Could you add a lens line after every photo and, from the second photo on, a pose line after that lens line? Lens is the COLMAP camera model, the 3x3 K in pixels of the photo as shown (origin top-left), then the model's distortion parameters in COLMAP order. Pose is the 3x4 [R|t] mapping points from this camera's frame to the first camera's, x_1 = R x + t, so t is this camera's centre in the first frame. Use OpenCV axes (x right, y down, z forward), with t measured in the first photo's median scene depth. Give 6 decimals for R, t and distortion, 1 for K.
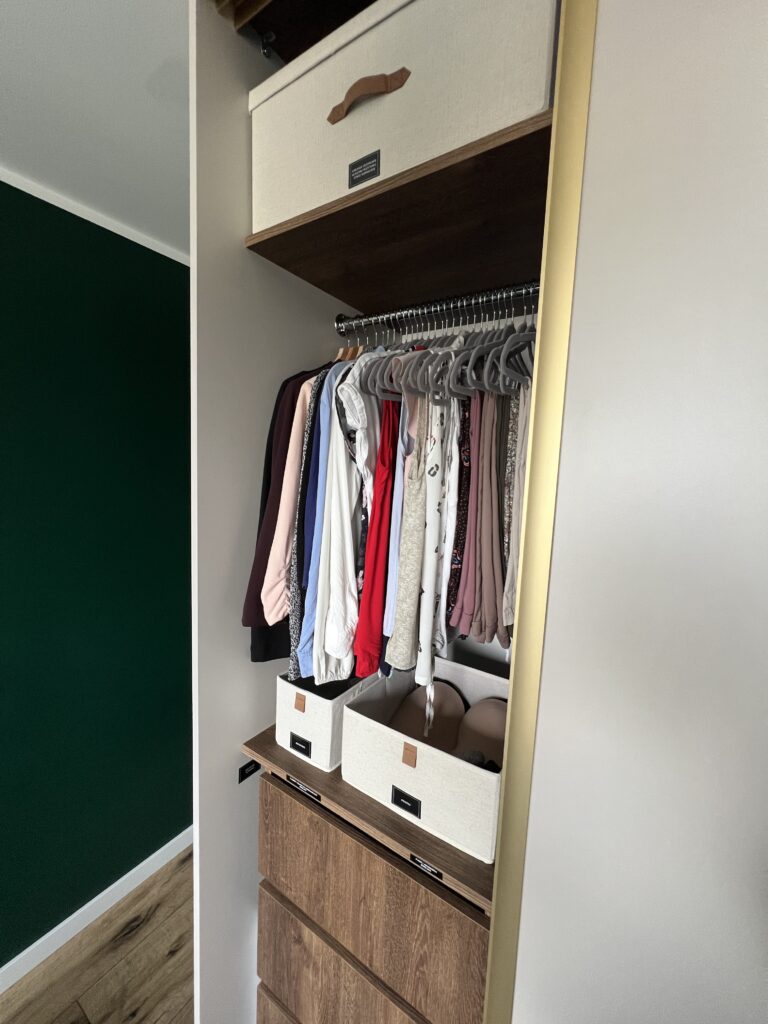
lens RADIAL K [[416.6, 0, 387.3], [0, 416.6, 512.7], [0, 0, 1]] dist [0.006963, -0.000664]
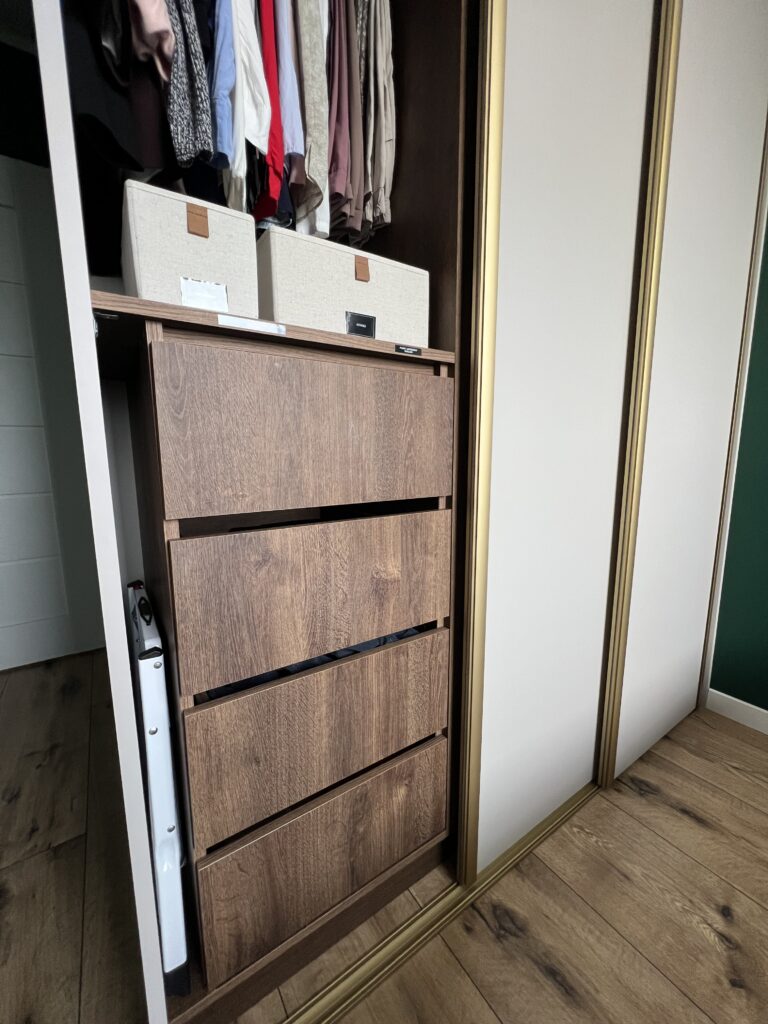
lens RADIAL K [[416.6, 0, 383.2], [0, 416.6, 506.0], [0, 0, 1]] dist [0.006963, -0.000664]
pose [[0.370947, -0.177906, 0.911454, -0.988862], [0.119554, 0.982459, 0.143110, 1.065604], [-0.920926, 0.055881, 0.385709, 0.652349]]
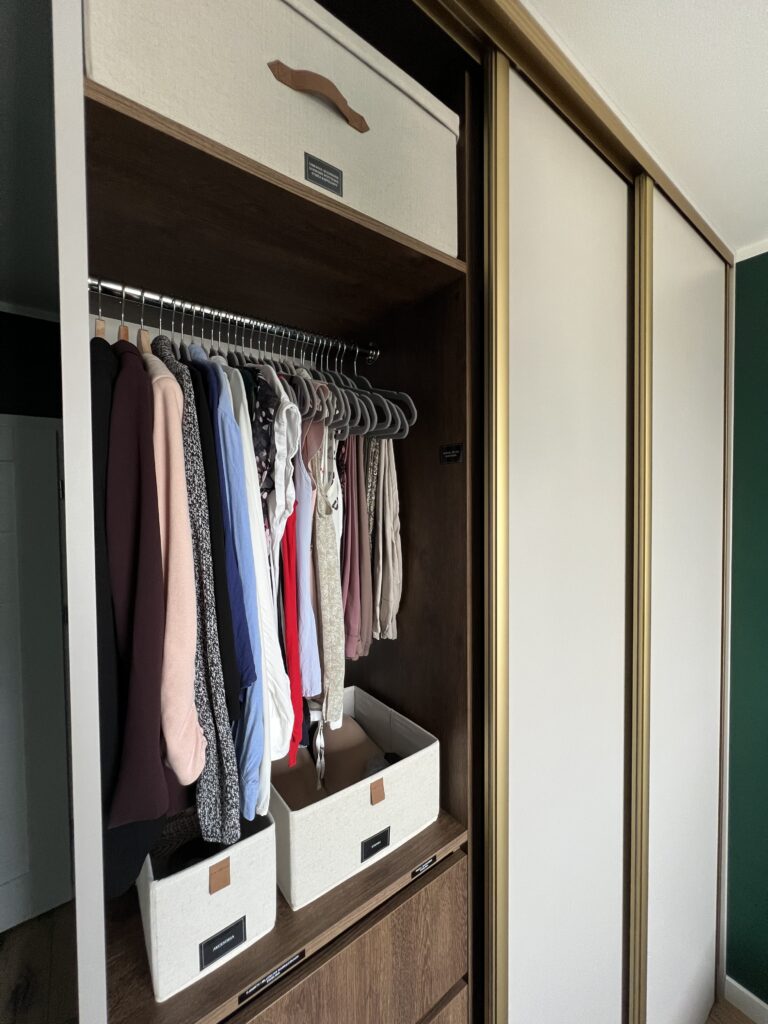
lens RADIAL K [[416.6, 0, 383.5], [0, 416.6, 513.5], [0, 0, 1]] dist [0.006963, -0.000664]
pose [[0.331147, -0.078250, 0.940329, -0.878849], [0.123077, 0.991624, 0.039176, -0.116234], [-0.935518, 0.102760, 0.338004, 0.628744]]
